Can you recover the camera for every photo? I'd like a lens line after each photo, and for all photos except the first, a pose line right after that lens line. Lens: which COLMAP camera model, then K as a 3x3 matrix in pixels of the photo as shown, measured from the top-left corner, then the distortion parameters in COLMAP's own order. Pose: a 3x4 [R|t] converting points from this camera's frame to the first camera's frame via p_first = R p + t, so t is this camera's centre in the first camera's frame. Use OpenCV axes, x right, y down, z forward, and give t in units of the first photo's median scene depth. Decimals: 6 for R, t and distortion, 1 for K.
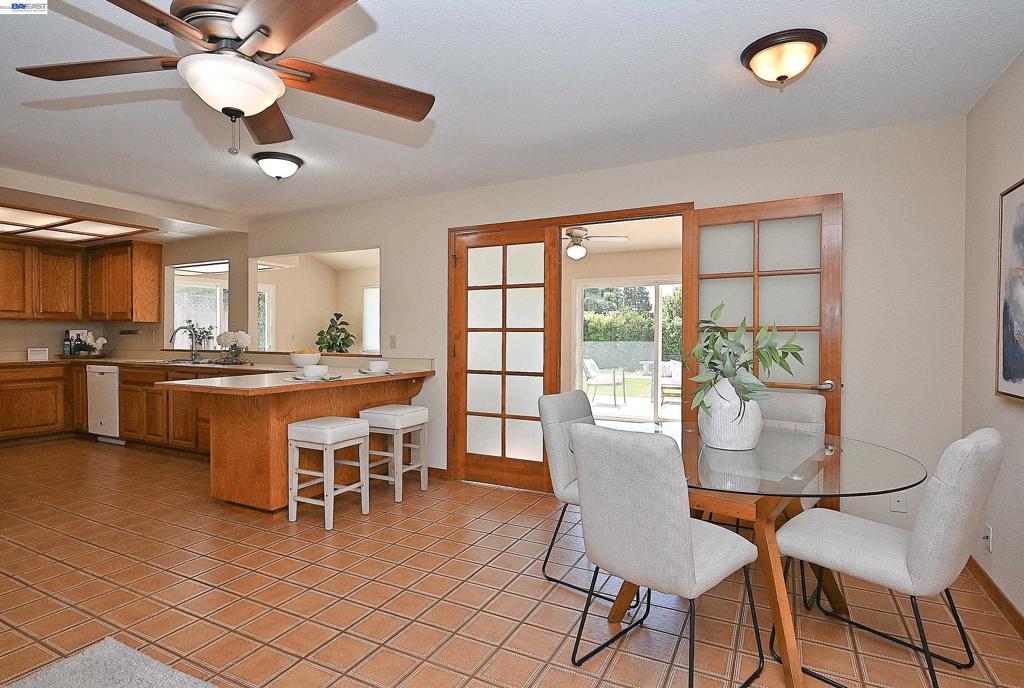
lens RADIAL K [[540.6, 0, 512.0], [0, 540.6, 344.0], [0, 0, 1]] dist [-0.001856, 0.000189]
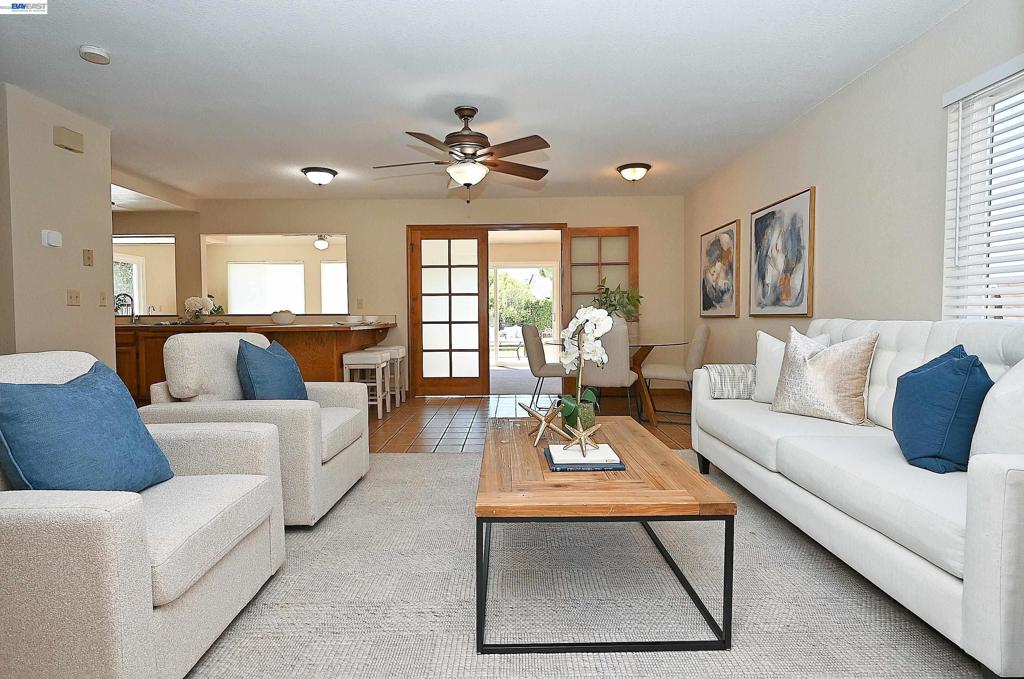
lens RADIAL K [[533.2, 0, 512.0], [0, 533.2, 339.5], [0, 0, 1]] dist [0.000850, -0.000305]
pose [[0.887874, -0.032688, 0.458923, -0.560989], [0.020396, 0.999289, 0.031718, 0.057728], [-0.459634, -0.018801, 0.887910, -0.435992]]
